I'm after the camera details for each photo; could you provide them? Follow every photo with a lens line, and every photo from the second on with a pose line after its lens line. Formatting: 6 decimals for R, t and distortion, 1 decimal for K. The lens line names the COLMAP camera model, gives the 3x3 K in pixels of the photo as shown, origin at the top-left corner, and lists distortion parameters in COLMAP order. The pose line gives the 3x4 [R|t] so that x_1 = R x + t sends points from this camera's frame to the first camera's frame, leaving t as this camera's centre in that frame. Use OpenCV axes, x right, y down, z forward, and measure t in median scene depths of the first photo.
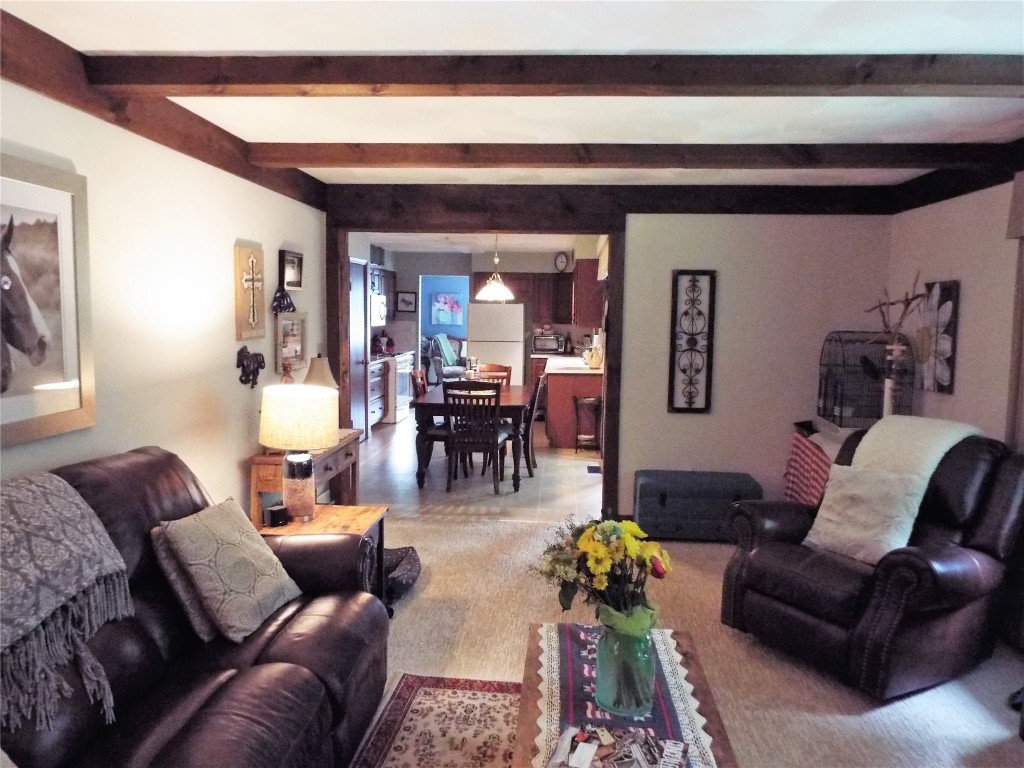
lens RADIAL K [[751.9, 0, 512.0], [0, 751.9, 384.0], [0, 0, 1]] dist [-0.009416, 0.002080]
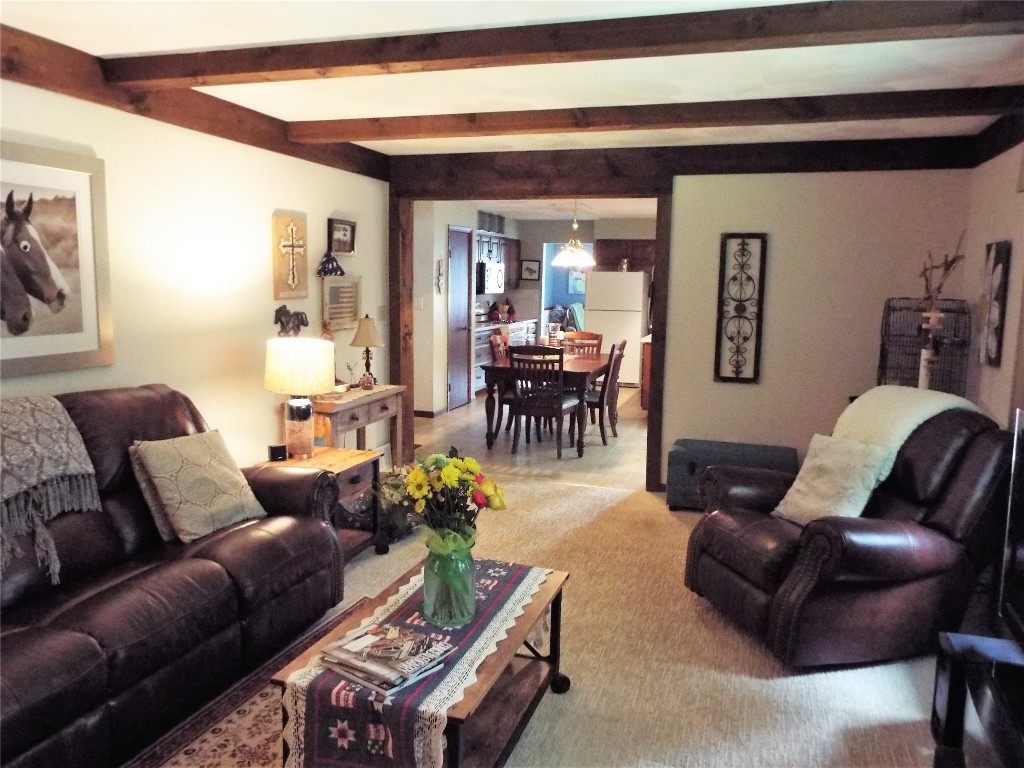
lens RADIAL K [[783.7, 0, 512.0], [0, 783.7, 384.0], [0, 0, 1]] dist [-0.009204, -0.000744]
pose [[0.968892, 0.035583, -0.244914, 0.316890], [-0.027807, 0.998996, 0.035135, 0.020242], [0.245918, -0.027231, 0.968908, -0.063482]]
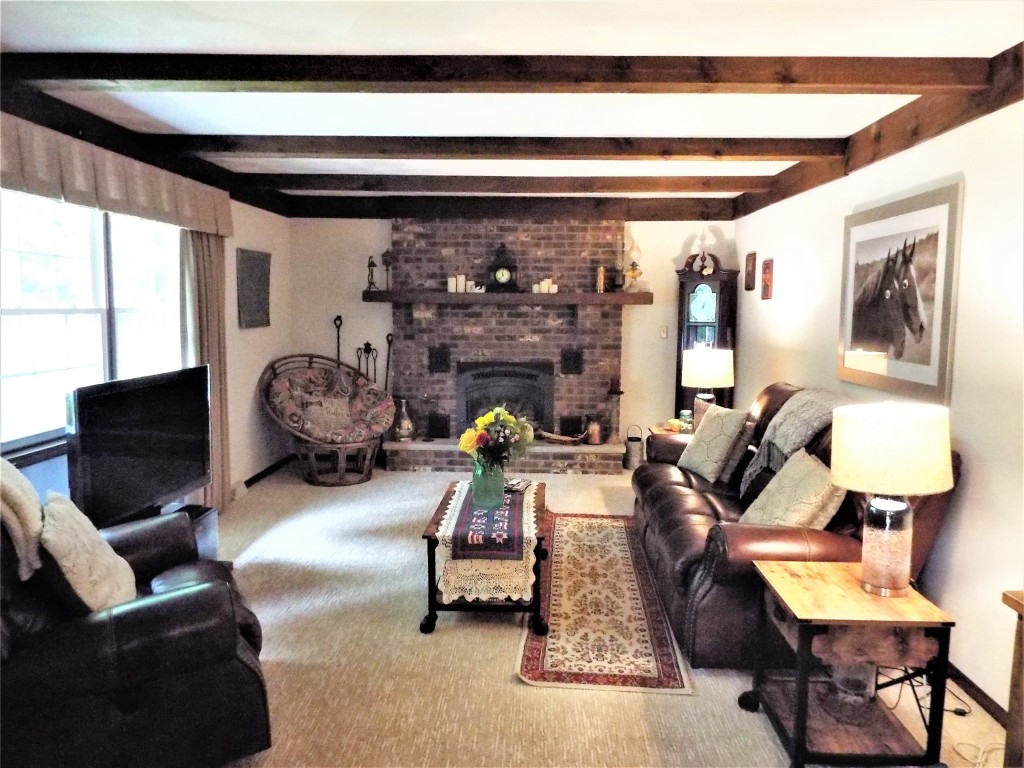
lens RADIAL K [[751.9, 0, 512.0], [0, 751.9, 384.0], [0, 0, 1]] dist [-0.009416, 0.002080]
pose [[-0.999156, -0.025458, -0.032224, 0.099589], [-0.031503, 0.978521, 0.203724, -0.149701], [0.026345, 0.204568, -0.978498, 1.690607]]
